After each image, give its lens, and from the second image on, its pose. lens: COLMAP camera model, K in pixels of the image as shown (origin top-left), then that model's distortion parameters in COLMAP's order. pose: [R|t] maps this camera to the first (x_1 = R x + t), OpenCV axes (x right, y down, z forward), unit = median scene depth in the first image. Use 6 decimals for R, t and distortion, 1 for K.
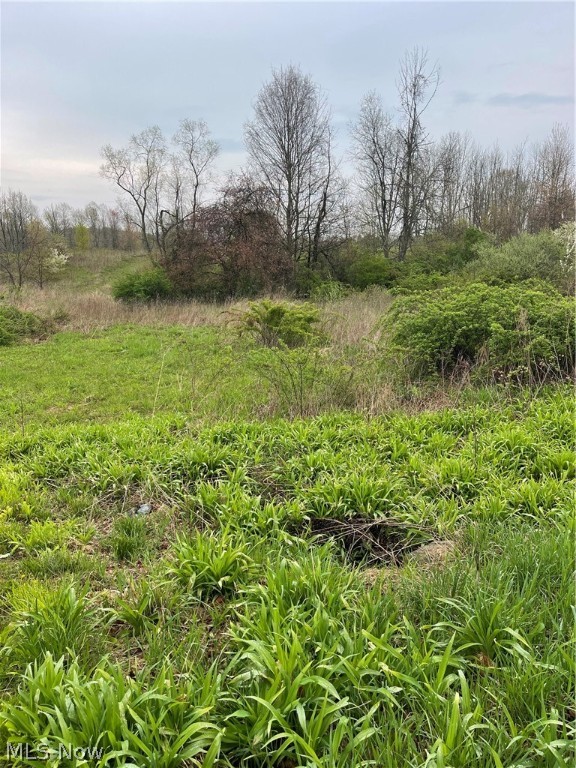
lens RADIAL K [[555.5, 0, 288.0], [0, 555.5, 384.0], [0, 0, 1]] dist [0.108889, -0.097368]
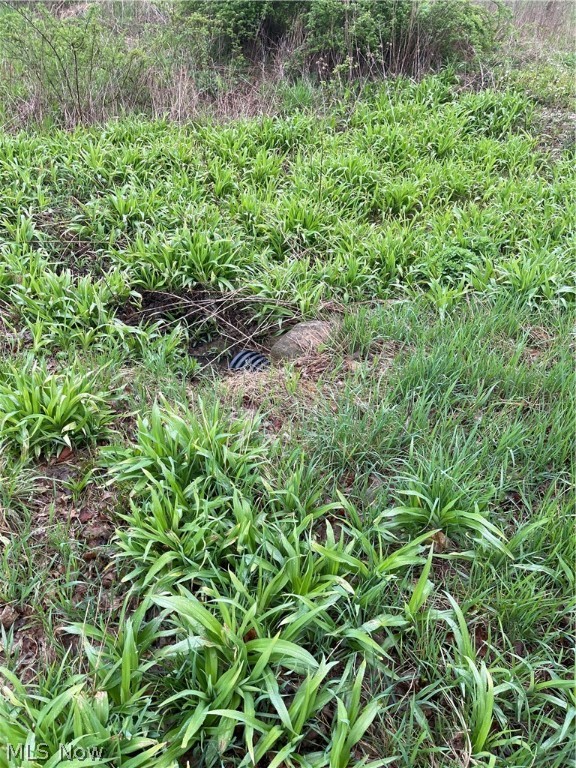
lens RADIAL K [[568.0, 0, 272.8], [0, 568.0, 383.8], [0, 0, 1]] dist [0.033060, -0.001141]
pose [[0.937977, -0.146353, 0.314293, -0.046707], [-0.032897, 0.864873, 0.500912, -0.052462], [-0.345133, -0.480183, 0.806417, 0.165589]]
